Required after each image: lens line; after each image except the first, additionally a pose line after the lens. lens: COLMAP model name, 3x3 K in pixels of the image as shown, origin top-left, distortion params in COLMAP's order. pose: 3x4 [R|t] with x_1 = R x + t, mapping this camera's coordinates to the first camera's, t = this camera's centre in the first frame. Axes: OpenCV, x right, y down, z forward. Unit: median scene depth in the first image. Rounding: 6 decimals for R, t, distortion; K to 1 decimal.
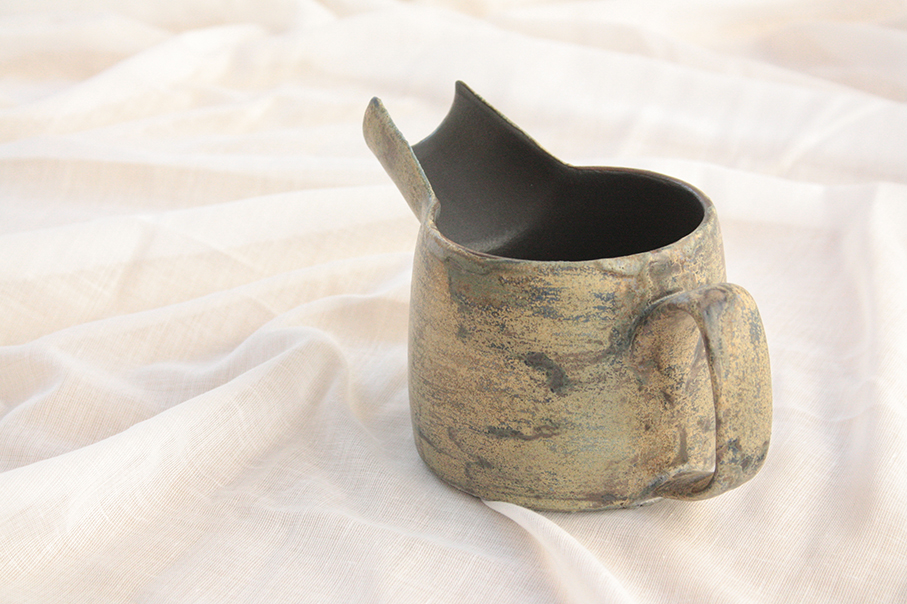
lens RADIAL K [[2214.9, 0, 453.5], [0, 2214.9, 302.0], [0, 0, 1]] dist [0.021674, 0.074785]
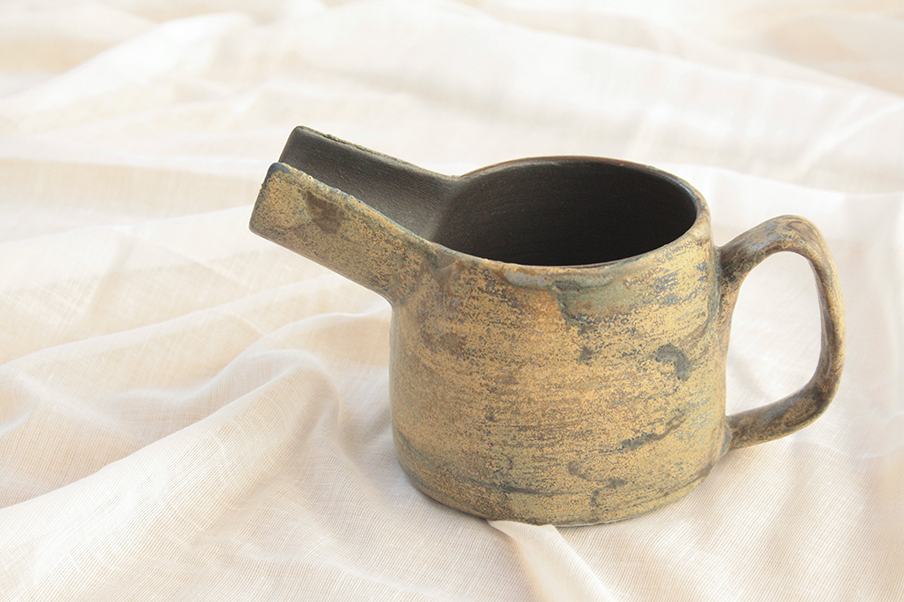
lens RADIAL K [[2207.5, 0, 452.0], [0, 2207.5, 301.0], [0, 0, 1]] dist [0.021674, 0.074785]
pose [[0.645908, -0.303391, 0.700540, -0.679453], [0.310748, 0.942664, 0.121737, -0.138769], [-0.697308, 0.139060, 0.703152, 0.387561]]
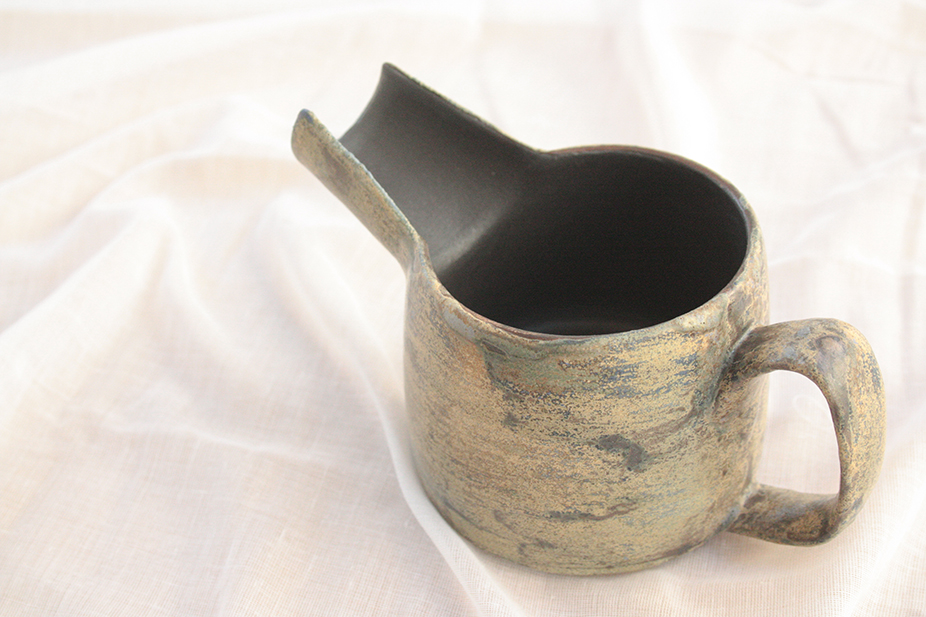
lens RADIAL K [[1381.0, 0, 463.0], [0, 1381.0, 308.5], [0, 0, 1]] dist [-0.027412, -0.010168]
pose [[0.955920, -0.205452, 0.209776, -0.113215], [0.144963, 0.951510, 0.271320, -0.169368], [-0.255347, -0.228951, 0.939350, 0.534938]]
